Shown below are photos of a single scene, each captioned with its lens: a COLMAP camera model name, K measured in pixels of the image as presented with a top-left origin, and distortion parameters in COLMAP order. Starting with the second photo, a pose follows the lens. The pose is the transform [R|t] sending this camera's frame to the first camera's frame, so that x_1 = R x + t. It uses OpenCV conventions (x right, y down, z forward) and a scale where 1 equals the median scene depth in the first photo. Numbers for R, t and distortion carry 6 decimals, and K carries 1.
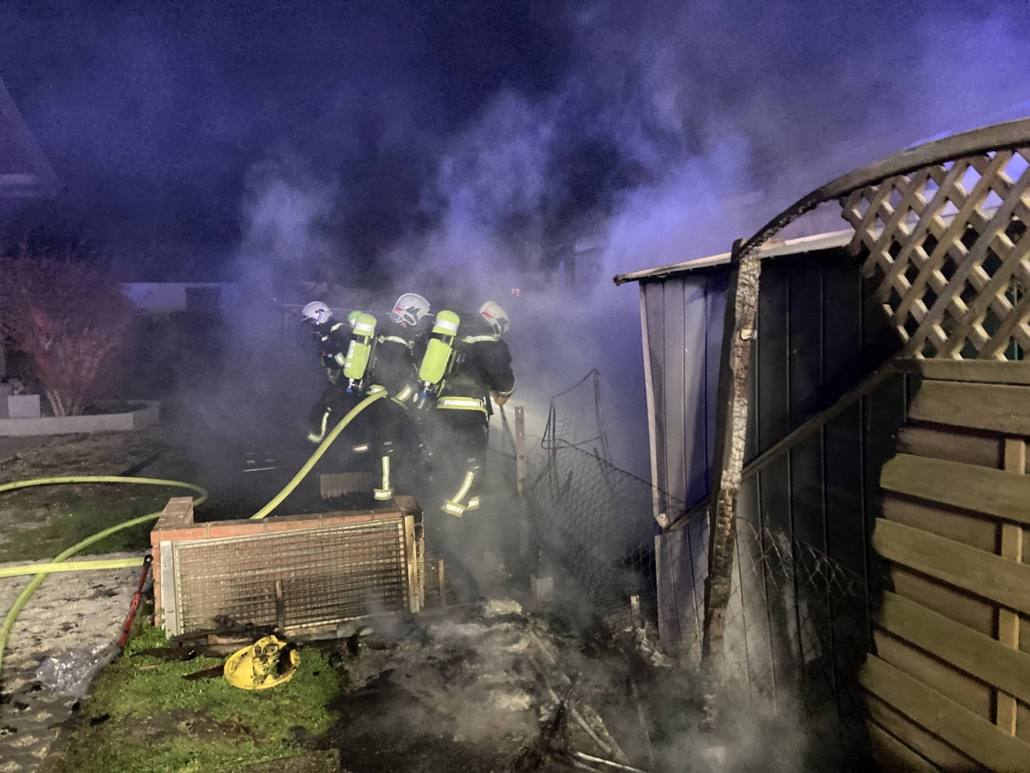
lens RADIAL K [[850.1, 0, 515.0], [0, 850.1, 386.5], [0, 0, 1]] dist [-0.007221, -0.007123]
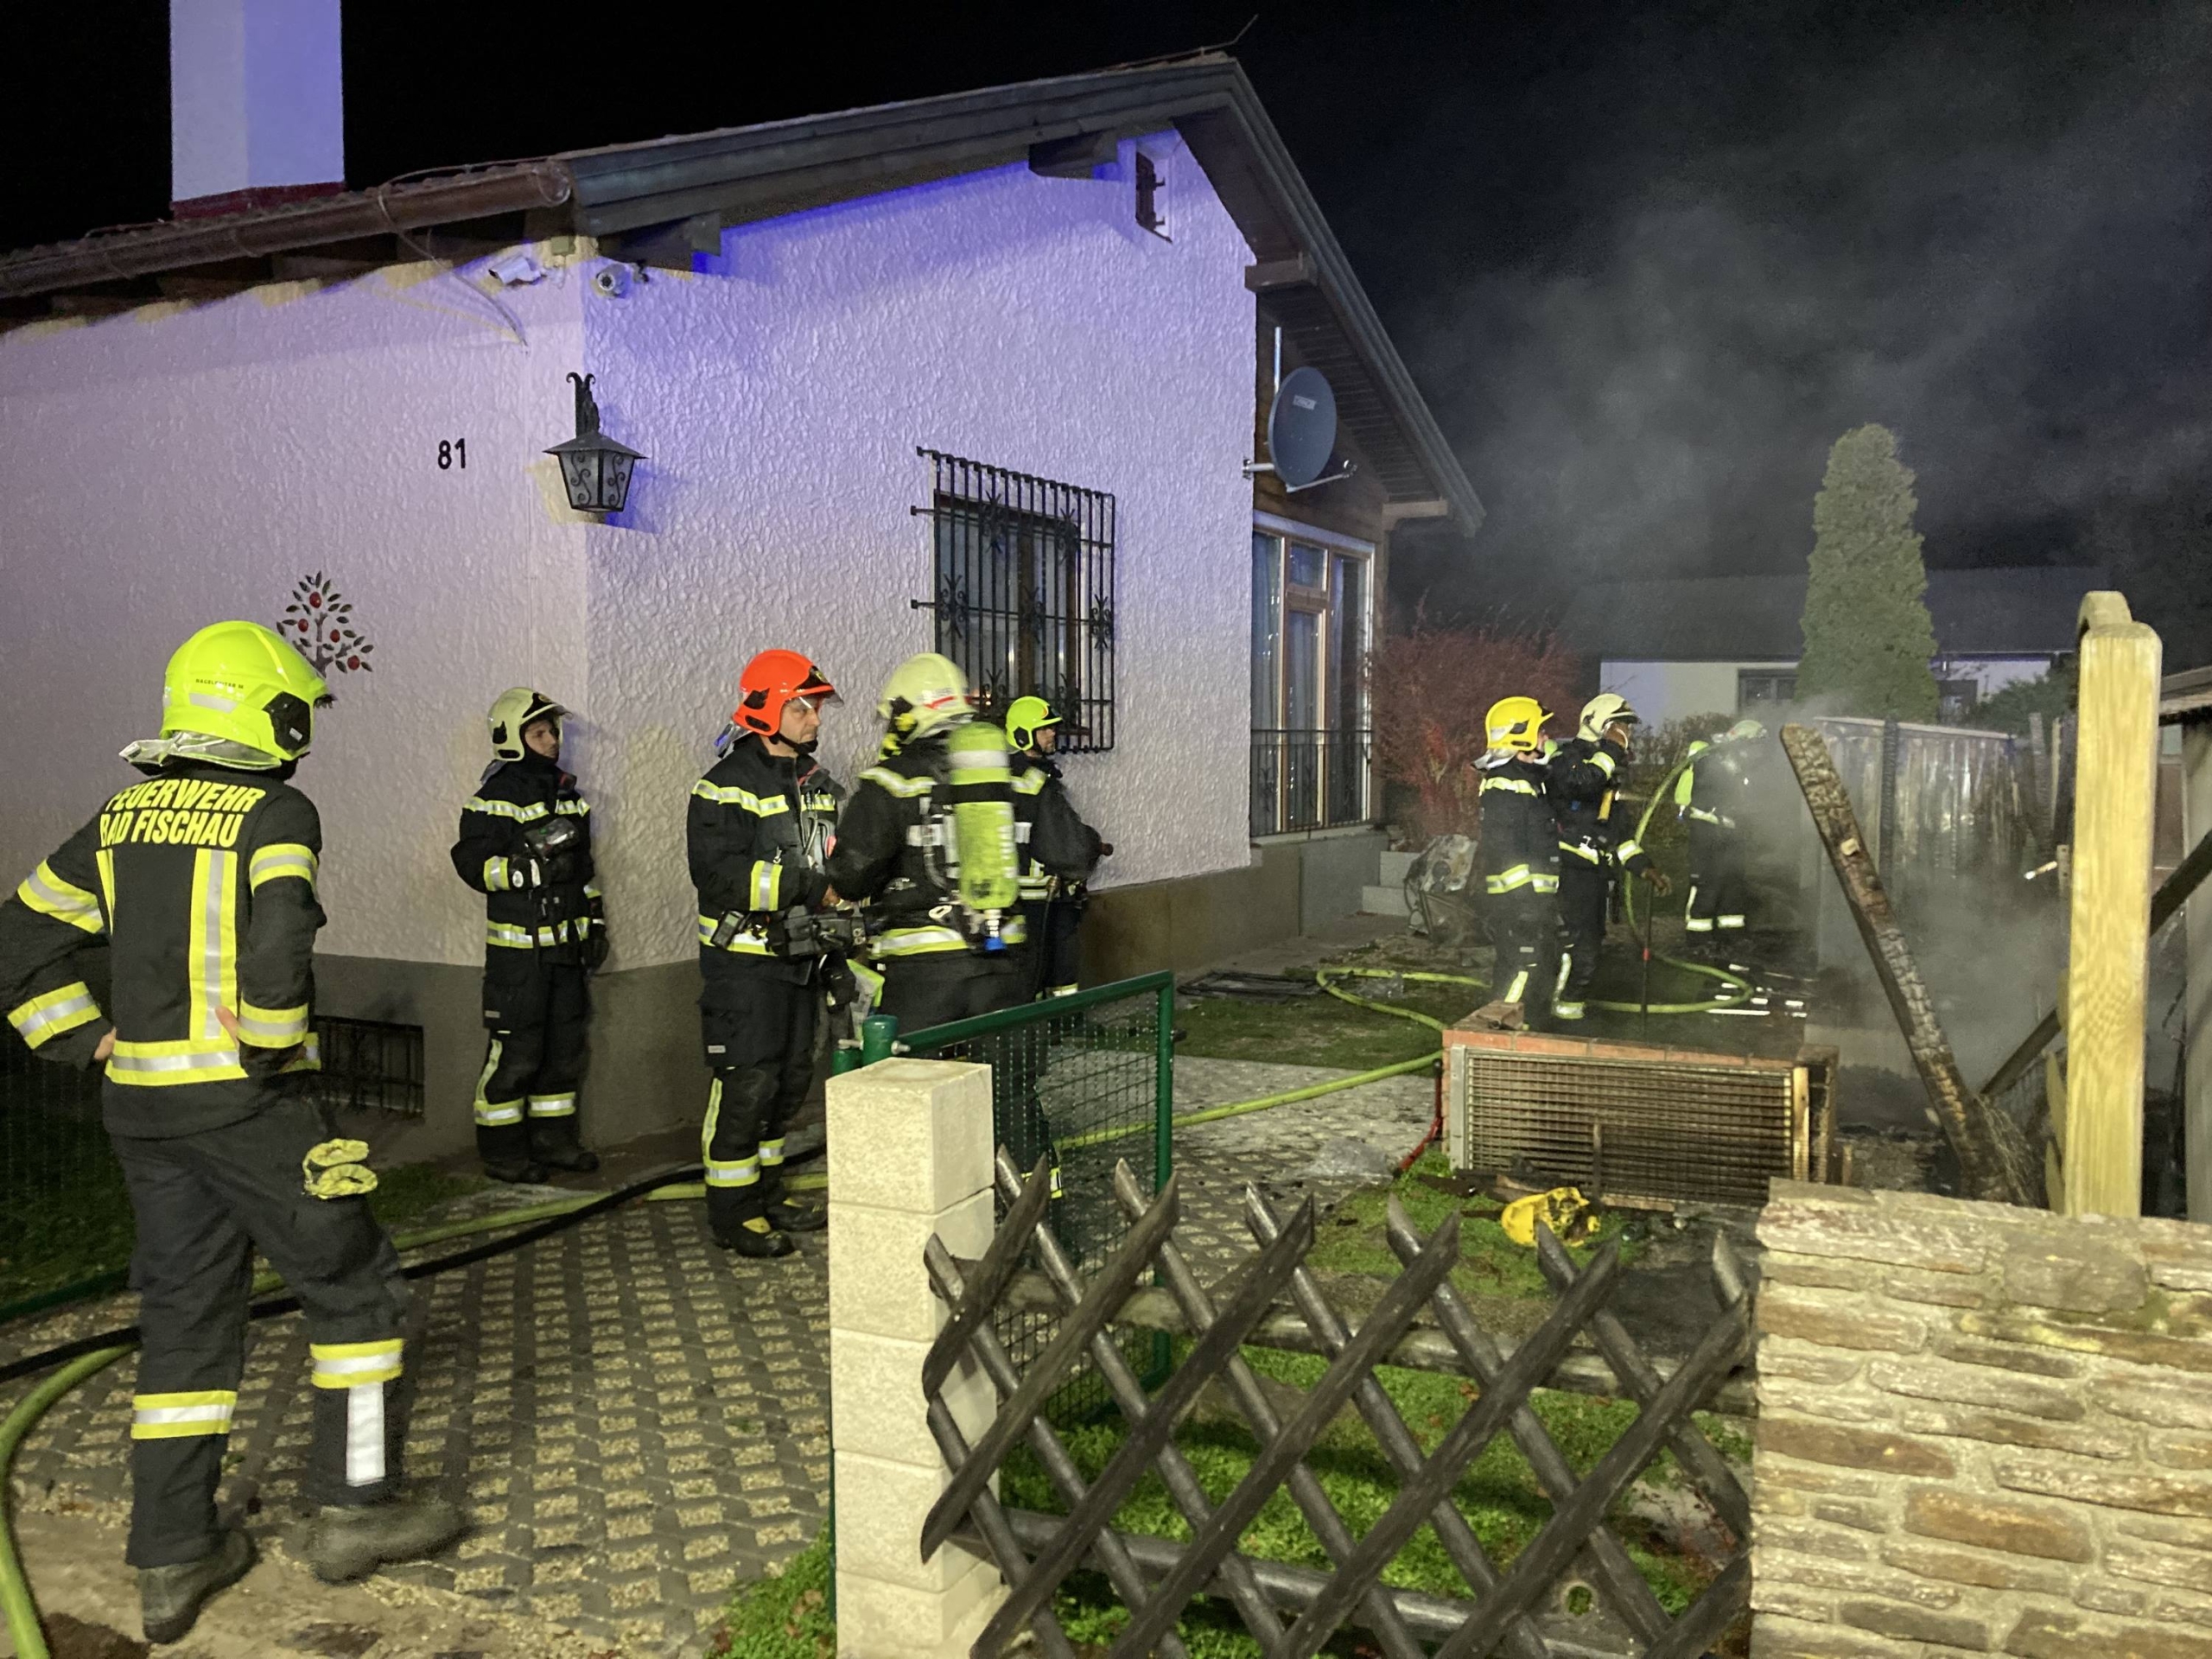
lens RADIAL K [[1825.6, 0, 1106.0], [0, 1825.6, 829.5], [0, 0, 1]] dist [-0.007221, -0.007123]
pose [[0.747854, 0.070974, -0.660058, 0.395606], [-0.085970, 0.996250, 0.009718, -0.001744], [0.658273, 0.049477, 0.751152, -0.438562]]
